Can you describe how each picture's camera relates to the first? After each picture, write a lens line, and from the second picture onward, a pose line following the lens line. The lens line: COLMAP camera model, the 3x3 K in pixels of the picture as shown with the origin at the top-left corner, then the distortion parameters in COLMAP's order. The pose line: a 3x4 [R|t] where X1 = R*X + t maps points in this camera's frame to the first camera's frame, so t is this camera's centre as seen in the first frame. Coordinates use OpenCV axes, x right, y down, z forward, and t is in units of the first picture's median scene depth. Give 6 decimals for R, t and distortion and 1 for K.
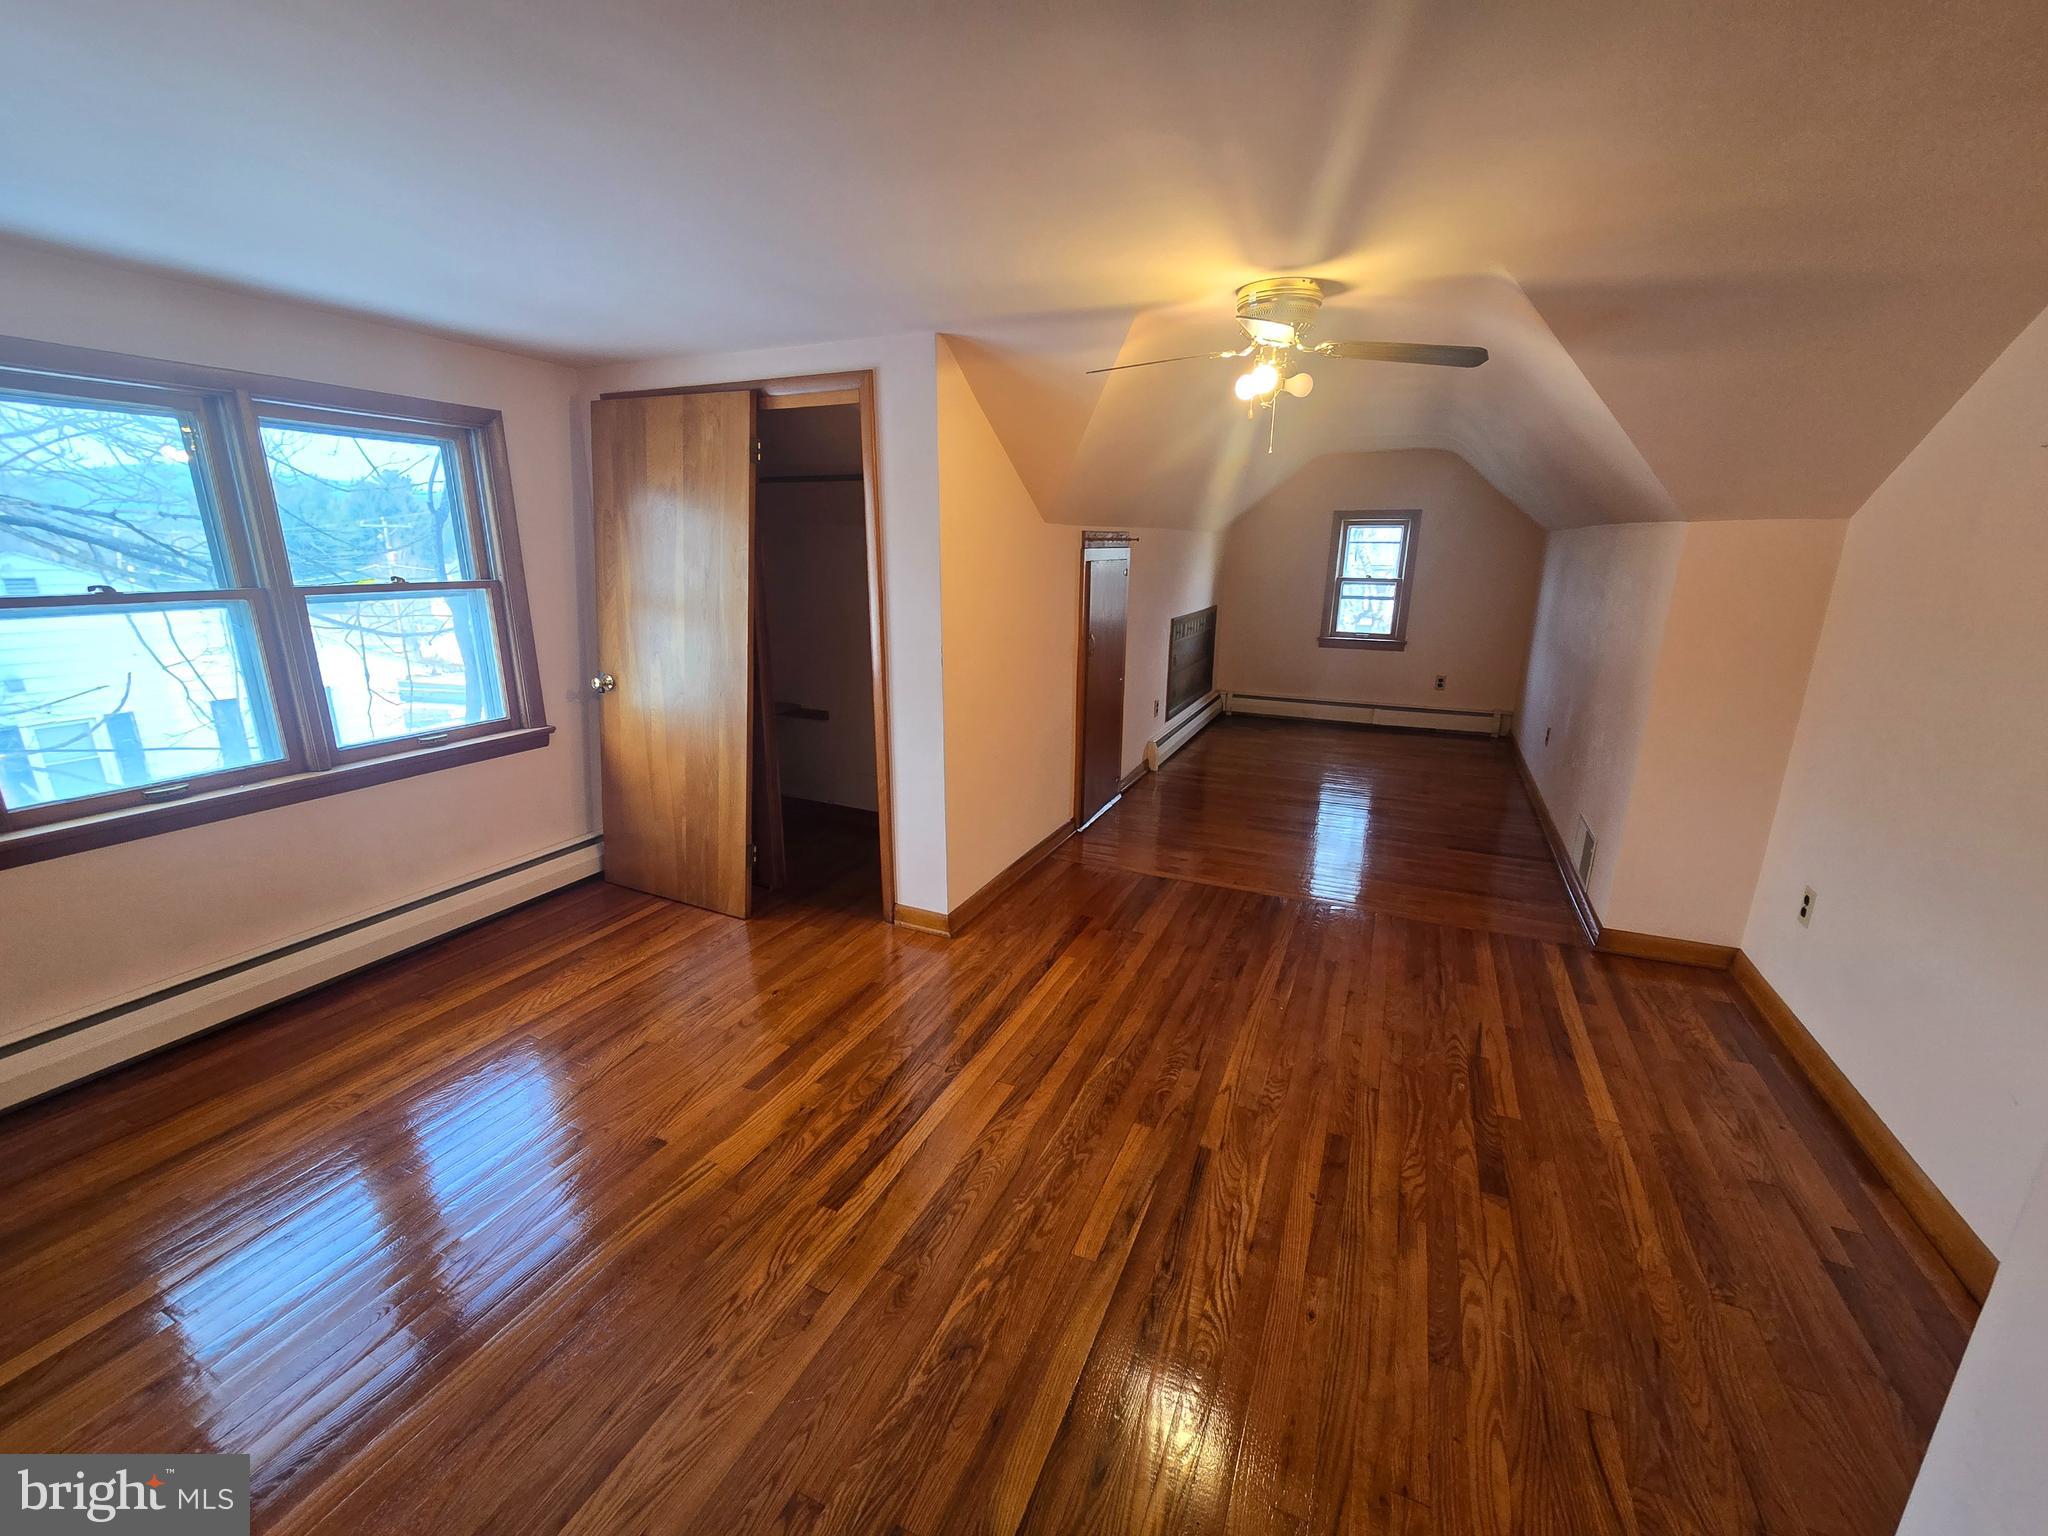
lens RADIAL K [[835.6, 0, 1018.4], [0, 835.6, 777.1], [0, 0, 1]] dist [-0.000472, -0.000575]
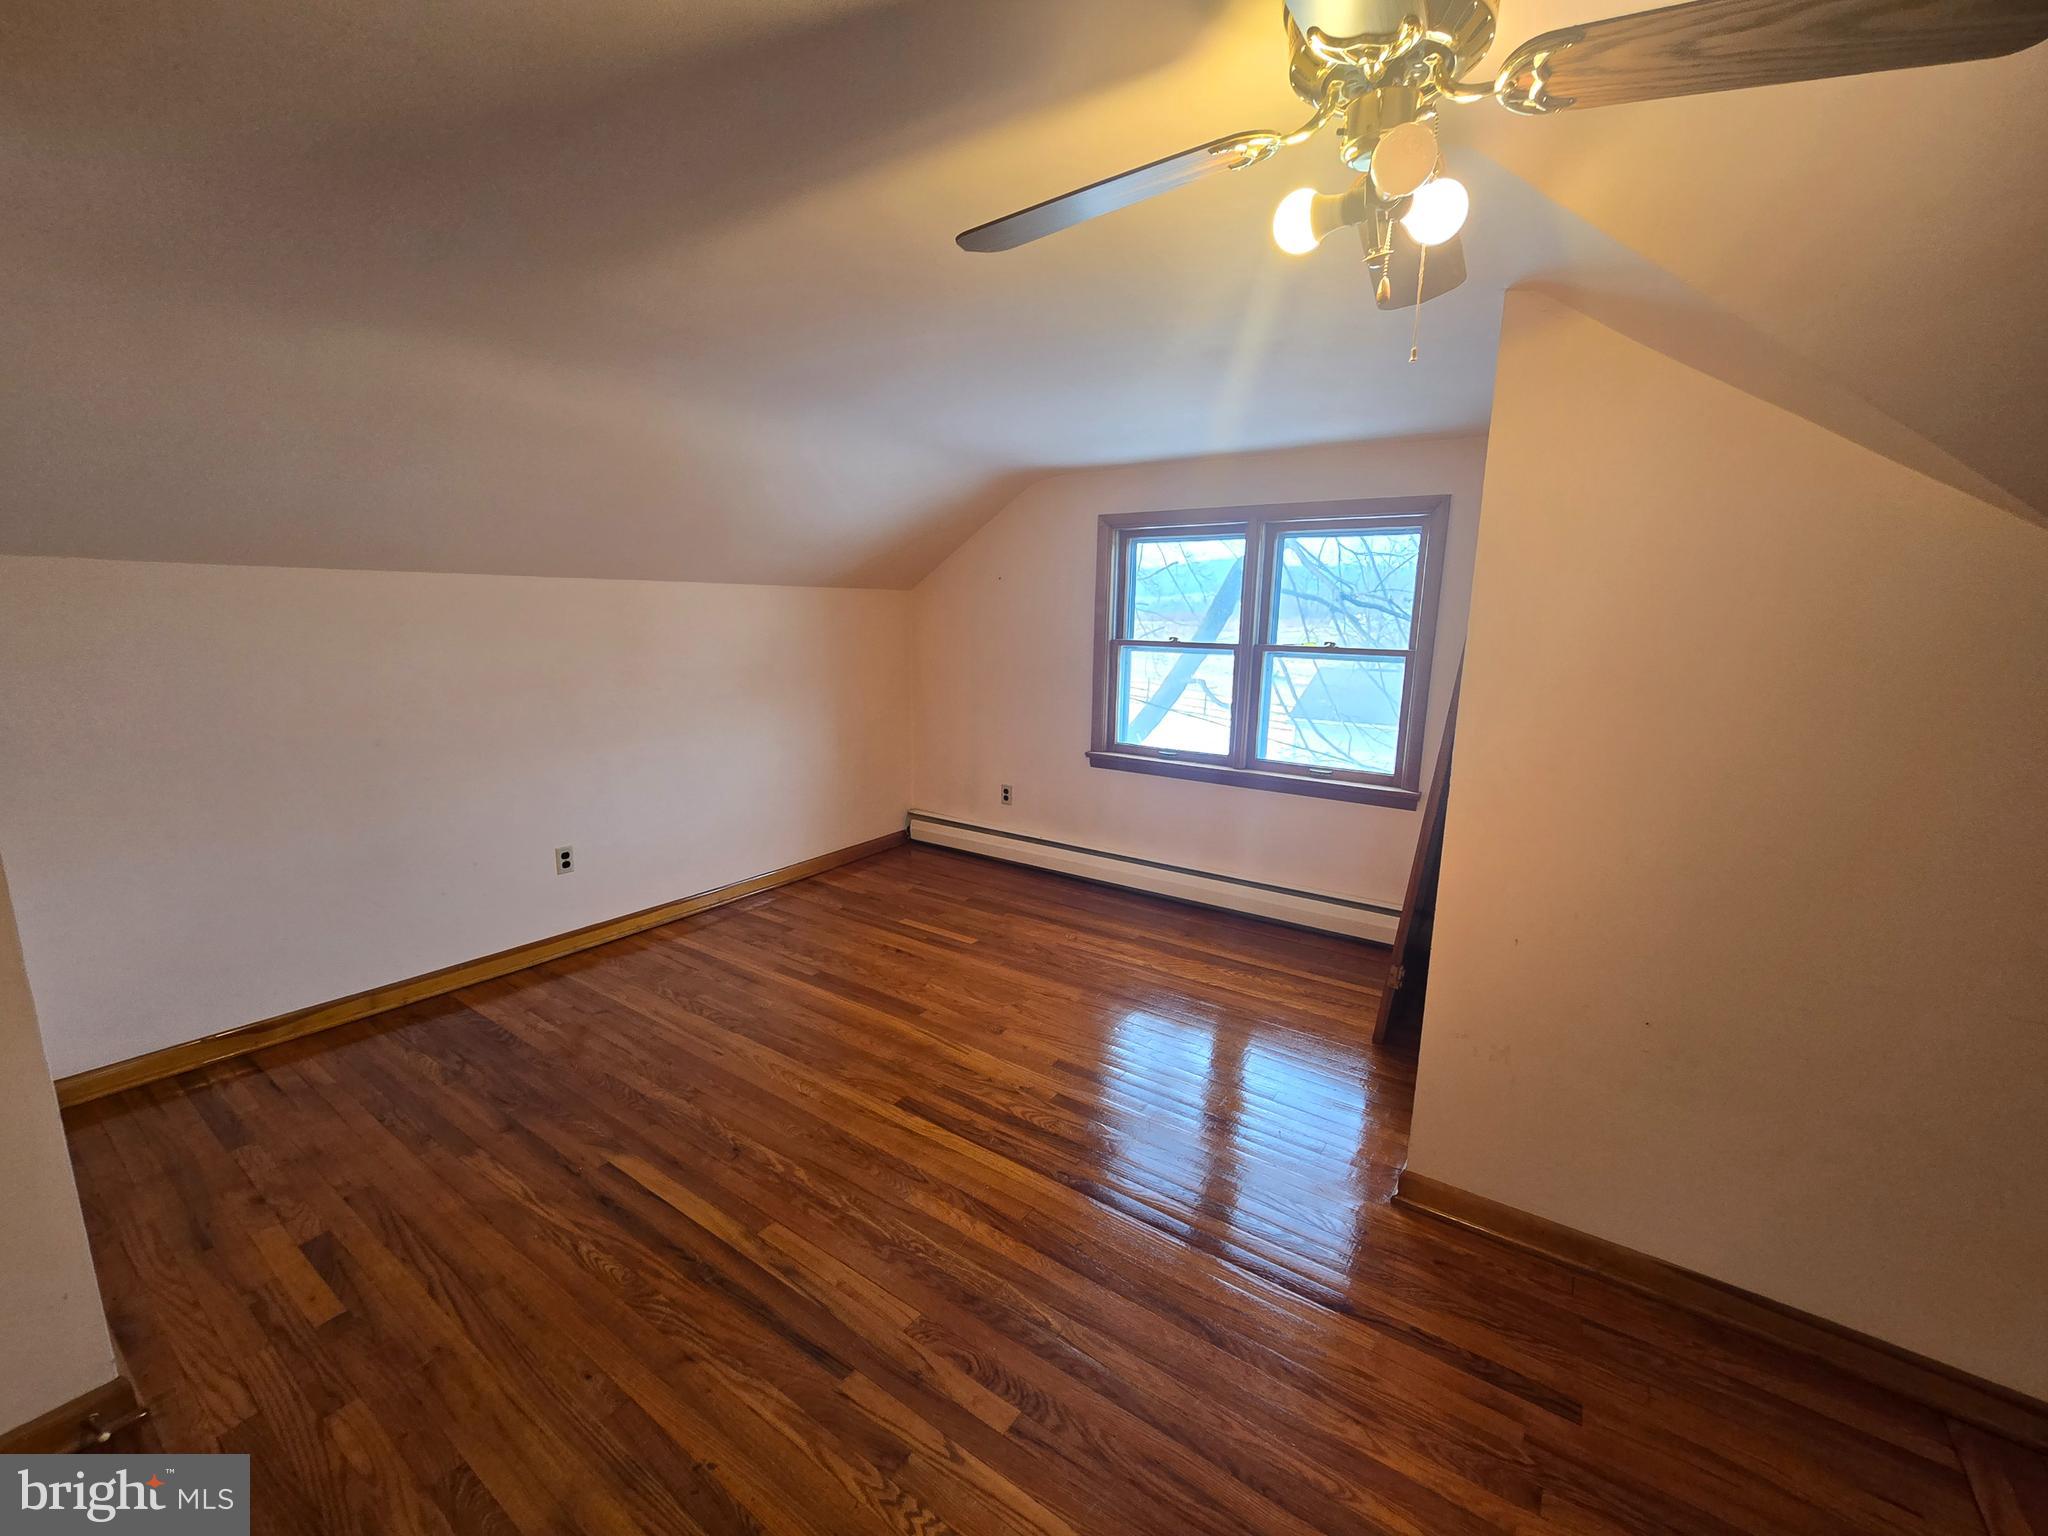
lens RADIAL K [[835.6, 0, 1018.4], [0, 835.6, 777.1], [0, 0, 1]] dist [-0.000472, -0.000575]
pose [[-0.175673, 0.181592, -0.967555, 0.810900], [-0.283094, 0.932007, 0.226320, -0.273637], [0.942866, 0.313667, -0.112321, 1.028597]]
